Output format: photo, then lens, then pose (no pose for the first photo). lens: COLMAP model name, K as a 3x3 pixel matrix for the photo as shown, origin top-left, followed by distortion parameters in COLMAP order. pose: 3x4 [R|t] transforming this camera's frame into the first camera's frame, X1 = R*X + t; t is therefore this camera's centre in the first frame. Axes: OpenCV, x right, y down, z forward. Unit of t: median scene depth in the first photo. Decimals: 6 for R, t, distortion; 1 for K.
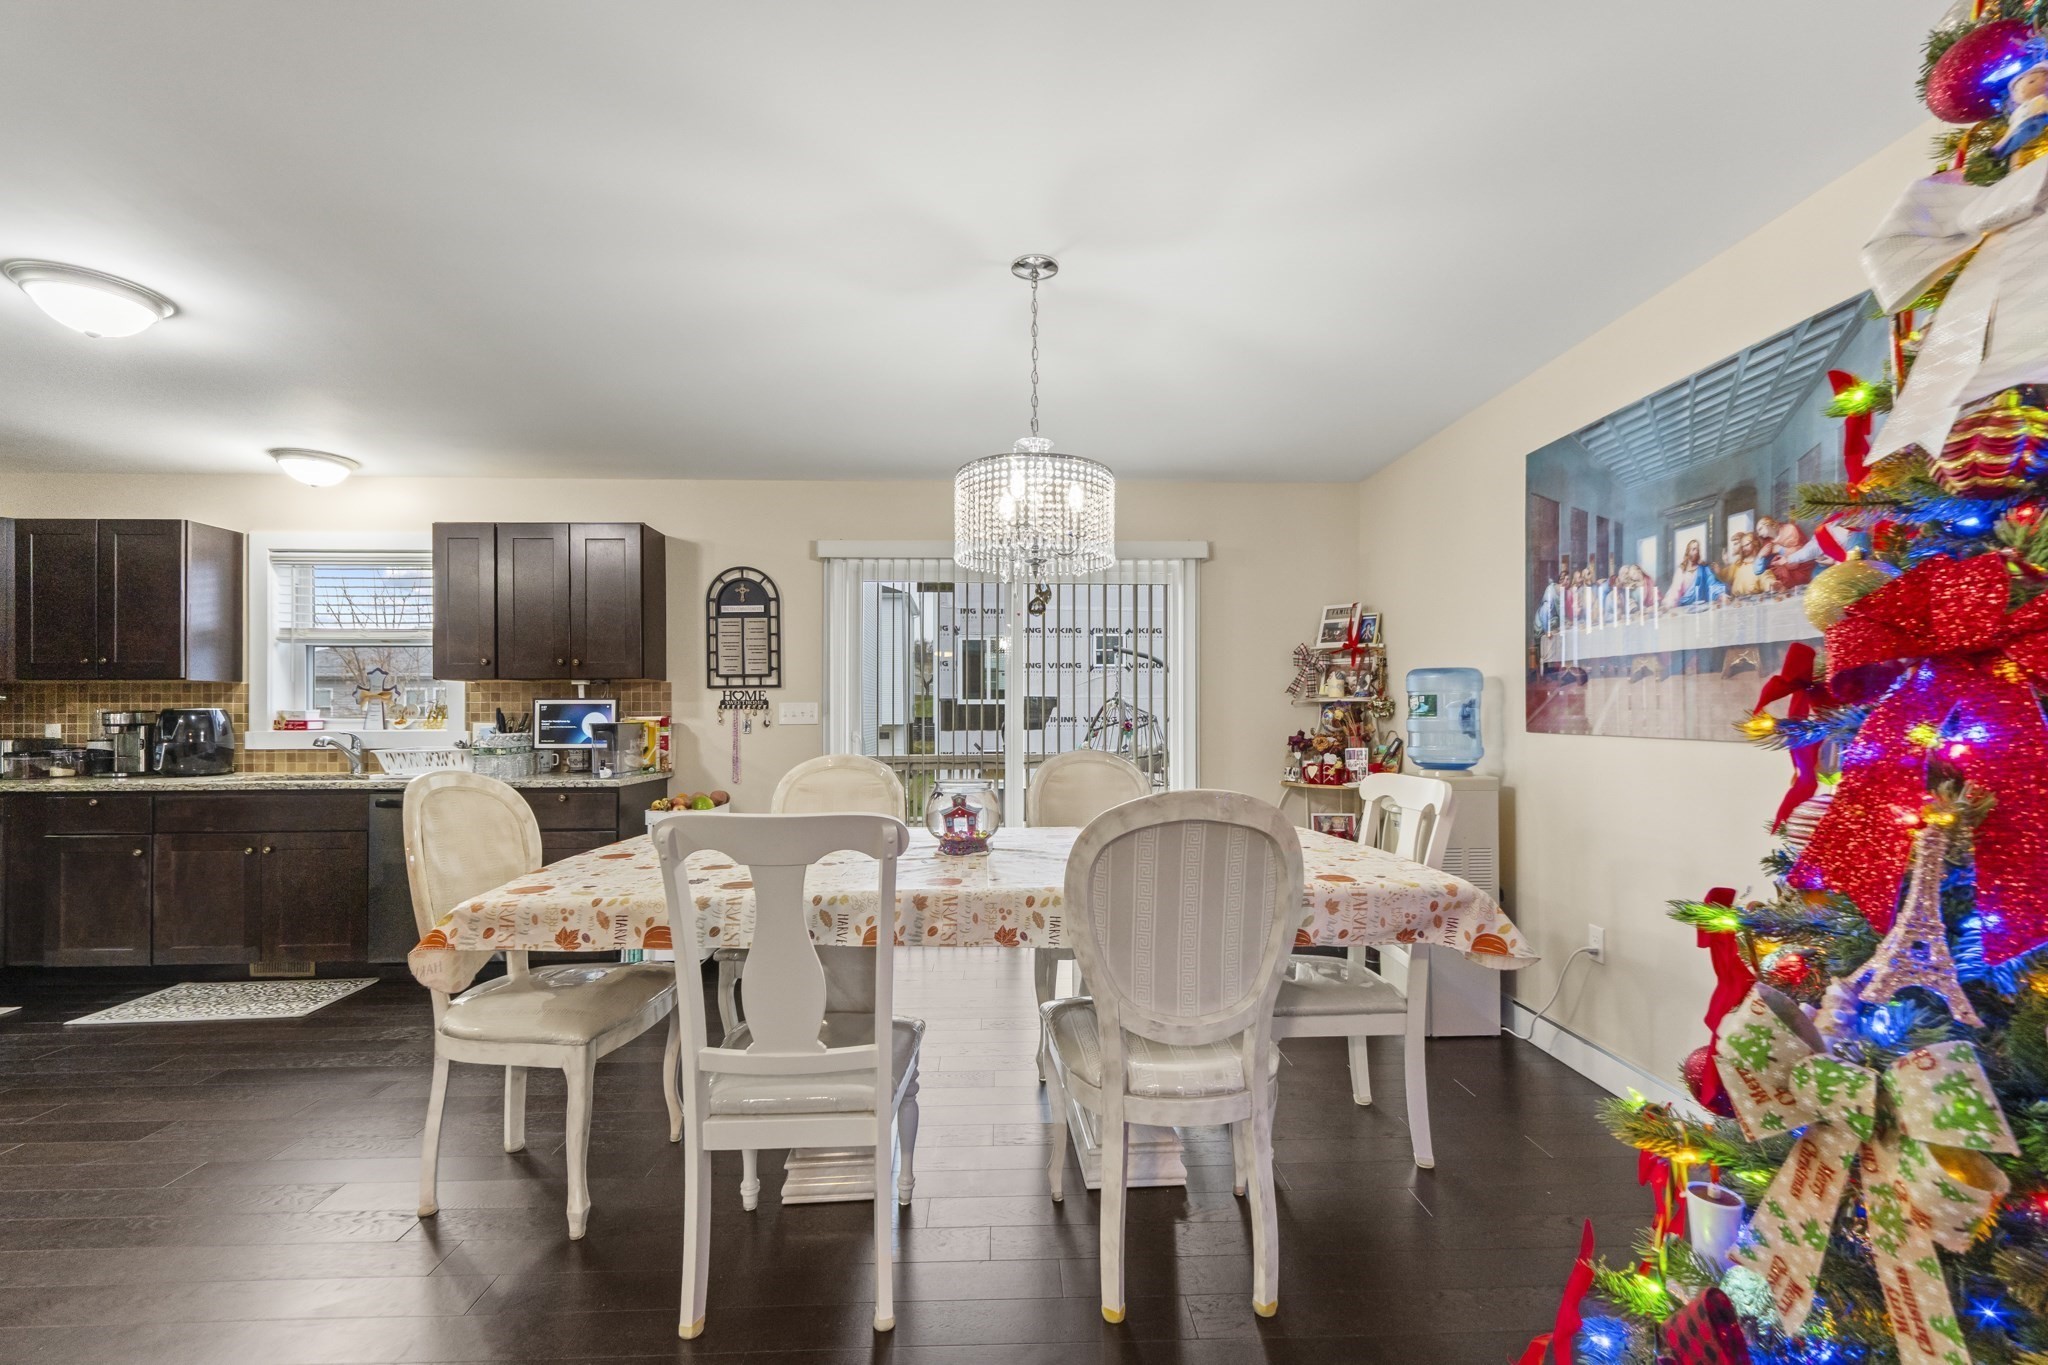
lens RADIAL K [[867.2, 0, 1028.5], [0, 867.2, 709.1], [0, 0, 1]] dist [0.001591, 0.000238]
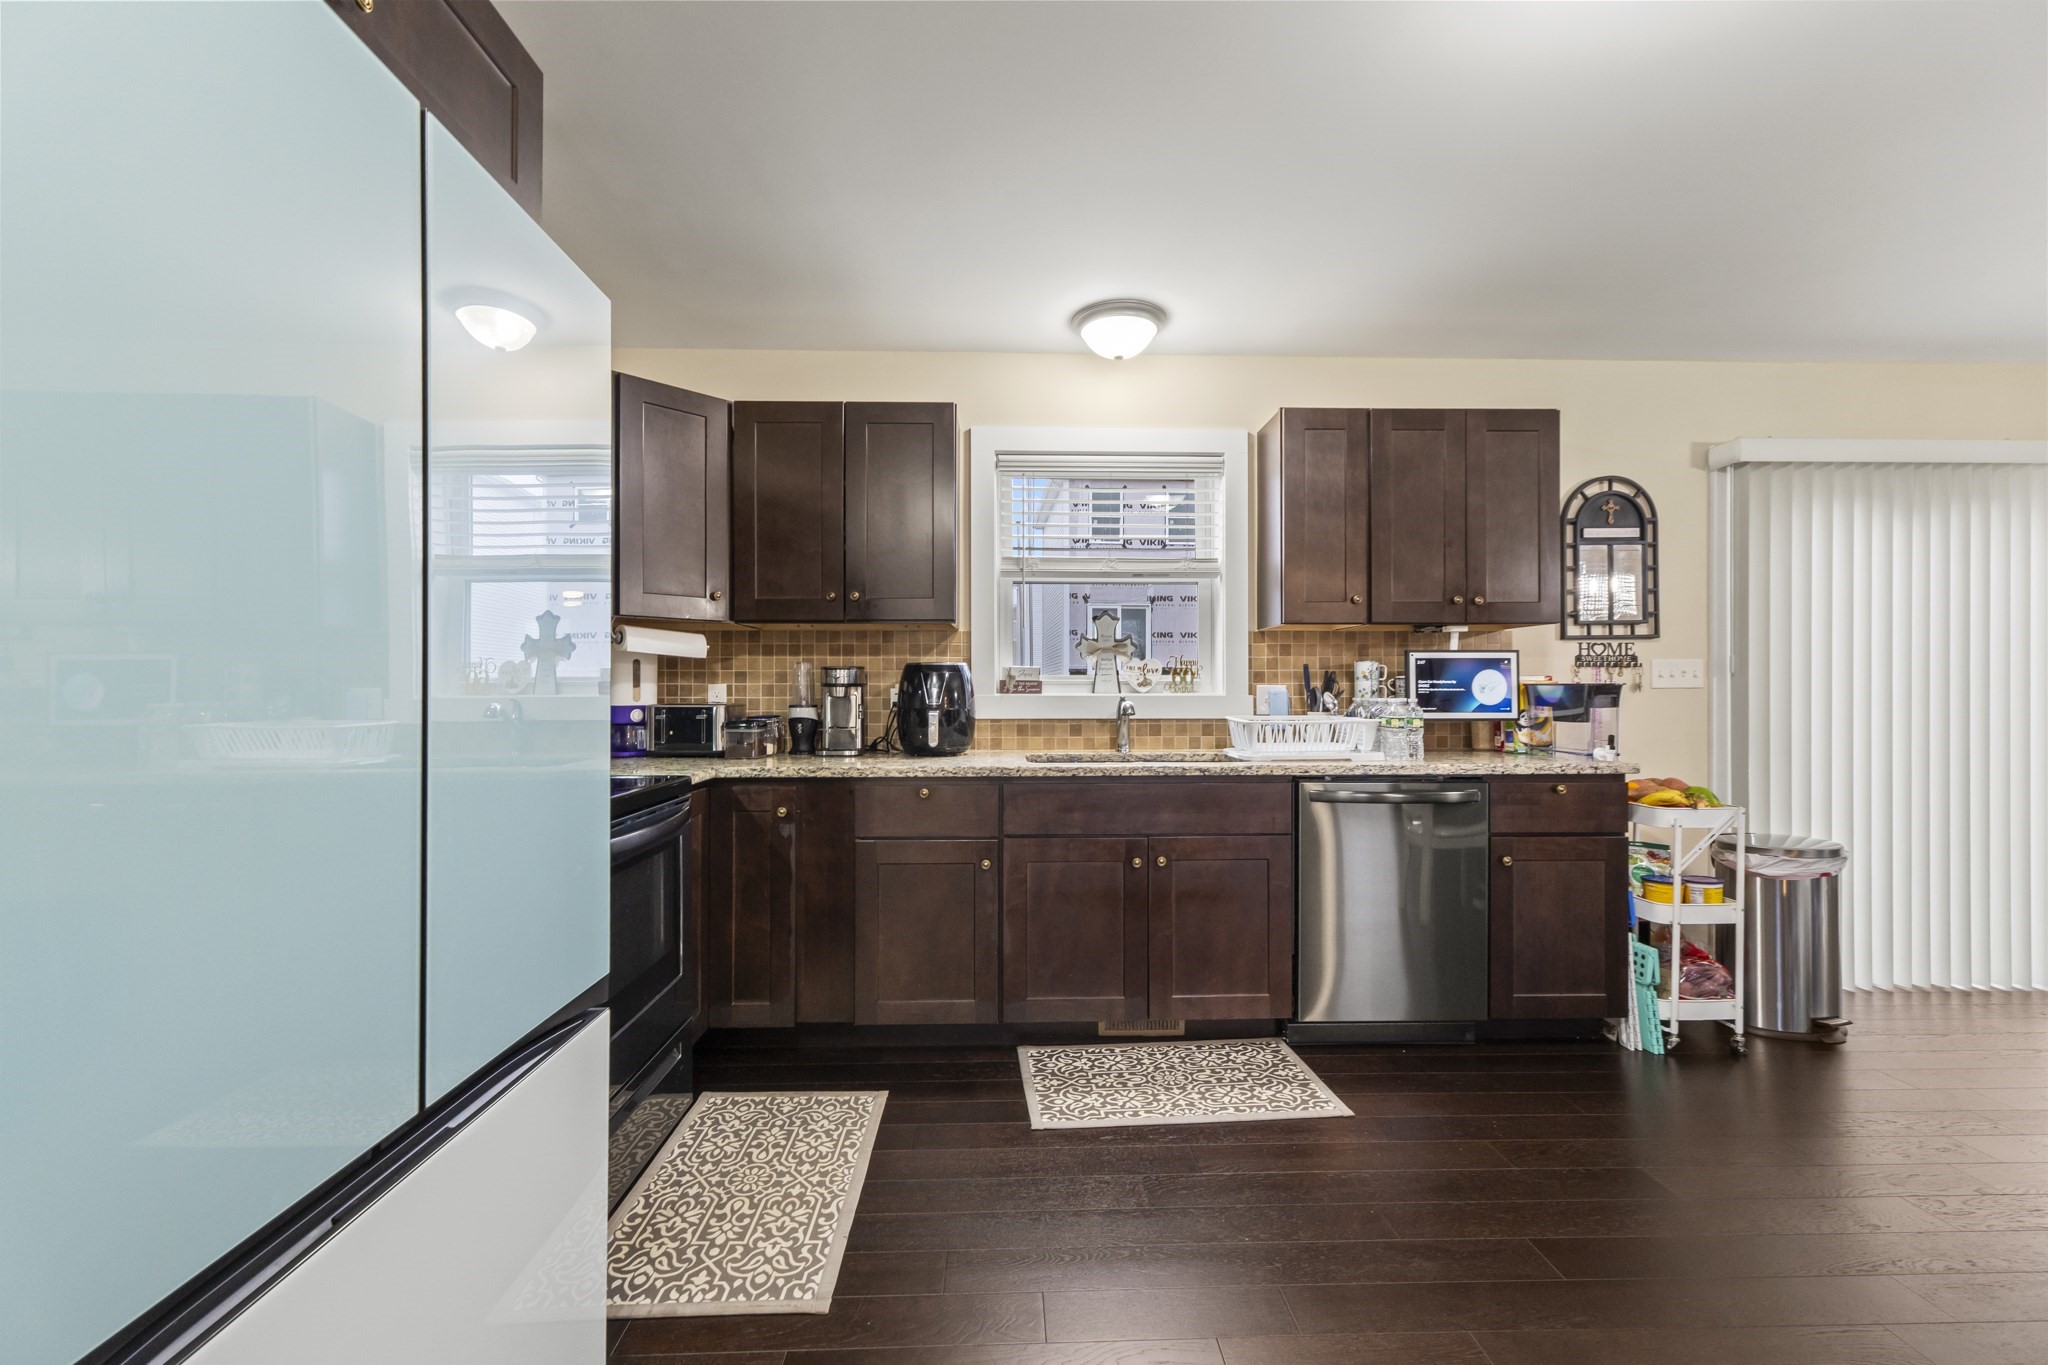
lens RADIAL K [[860.7, 0, 1028.3], [0, 860.7, 685.4], [0, 0, 1]] dist [0.003266, 0.000171]
pose [[0.999930, 0.003054, -0.011422, -0.861039], [-0.002998, 0.999983, 0.004982, 0.014006], [0.011438, -0.004947, 0.999922, 0.263761]]
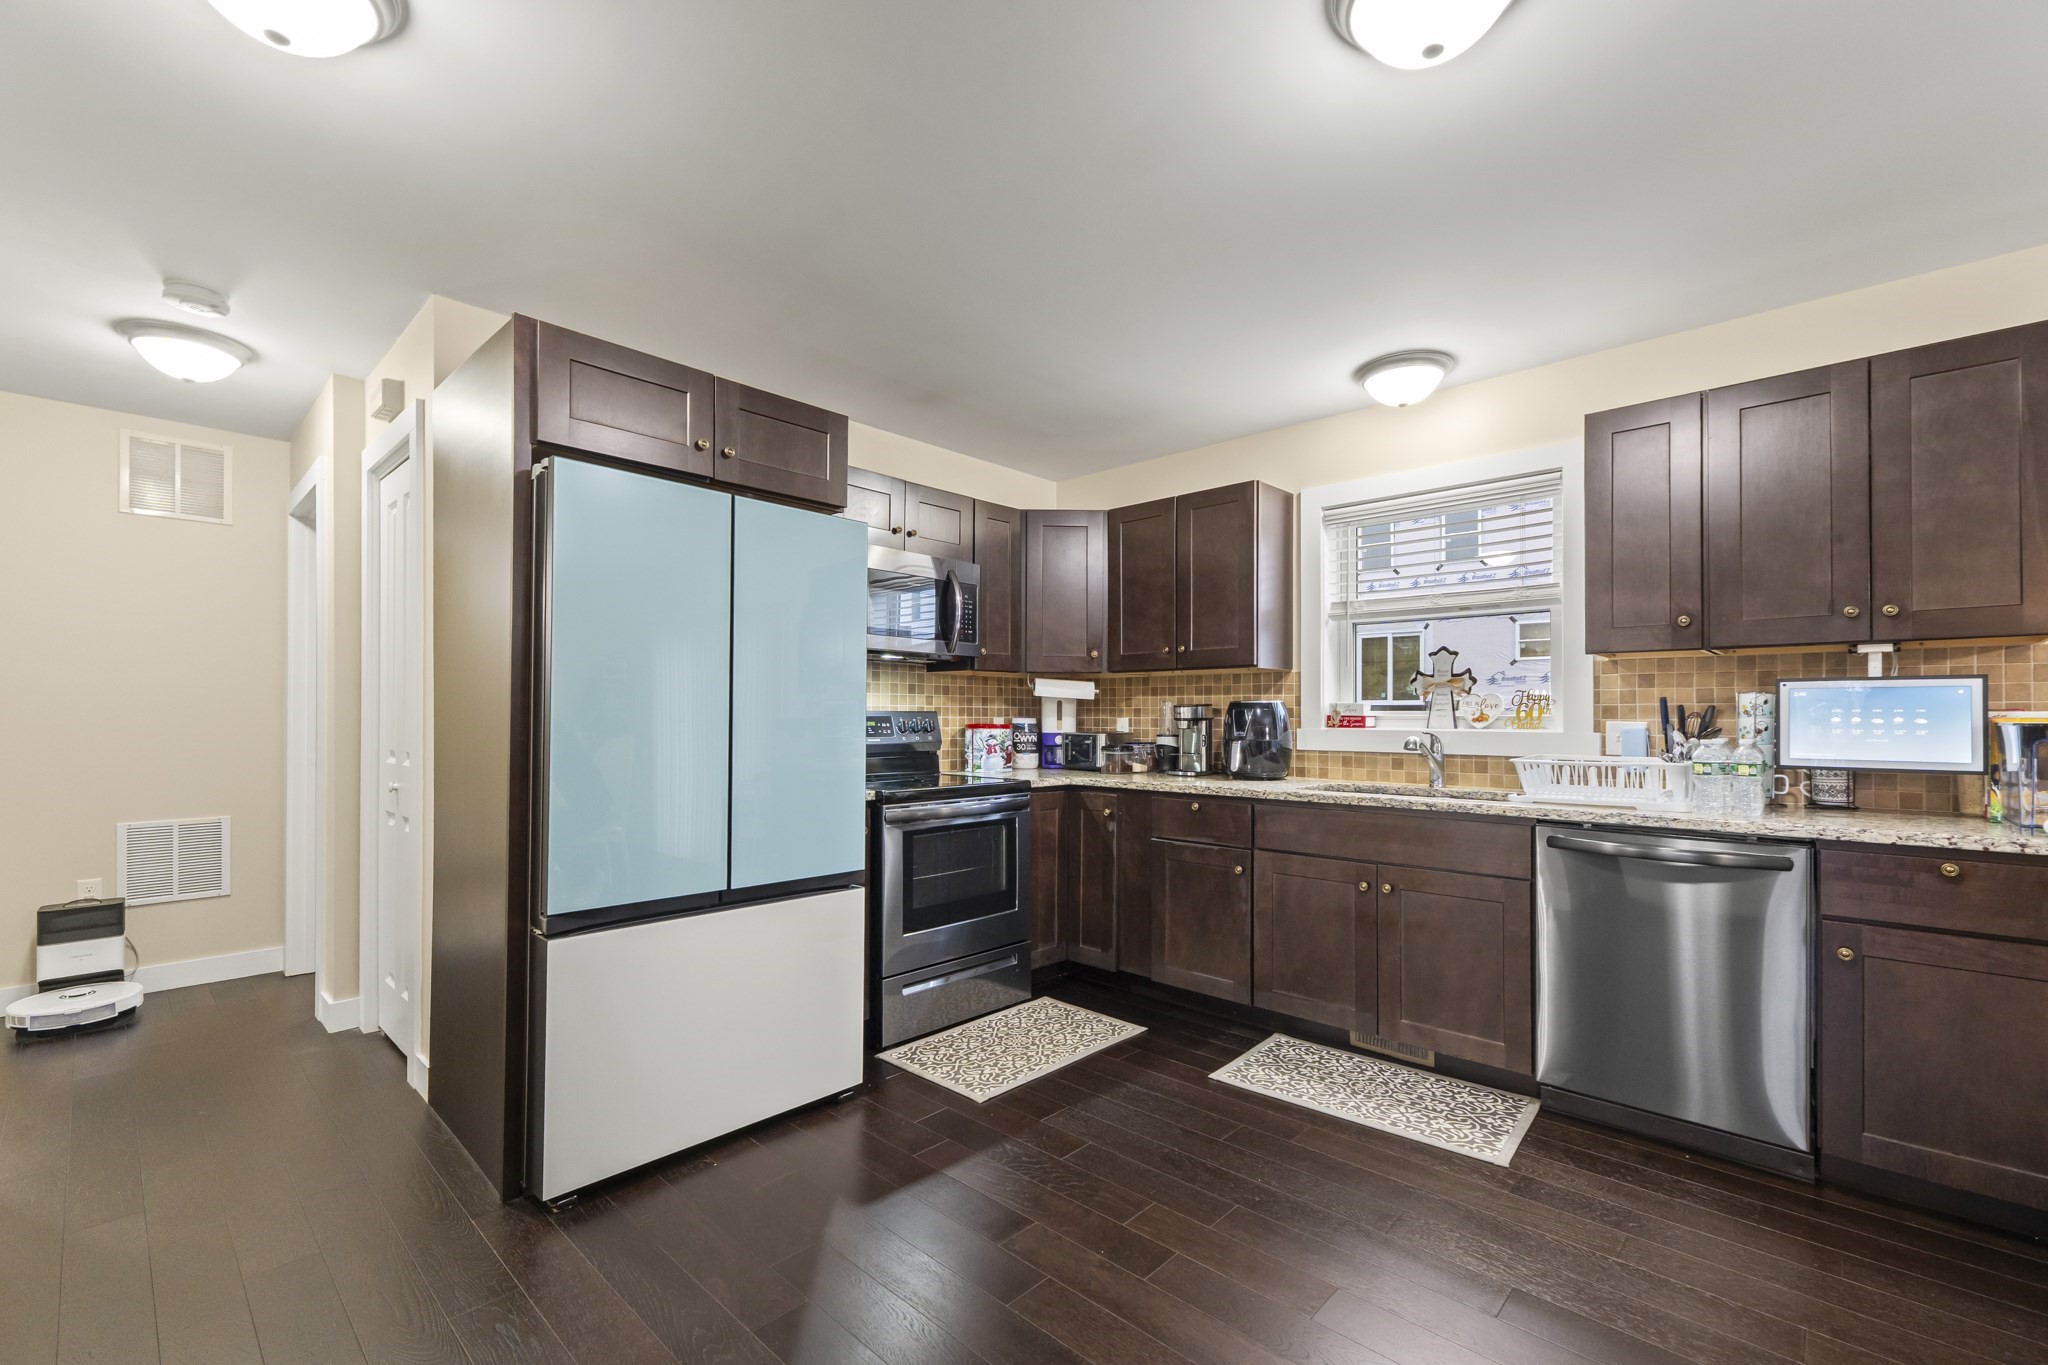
lens RADIAL K [[867.2, 0, 1028.5], [0, 867.2, 709.1], [0, 0, 1]] dist [0.001591, 0.000238]
pose [[0.698218, -0.000369, -0.715885, -0.491725], [0.000297, 1.000000, -0.000226, 0.007254], [0.715885, -0.000055, 0.698218, 0.228997]]
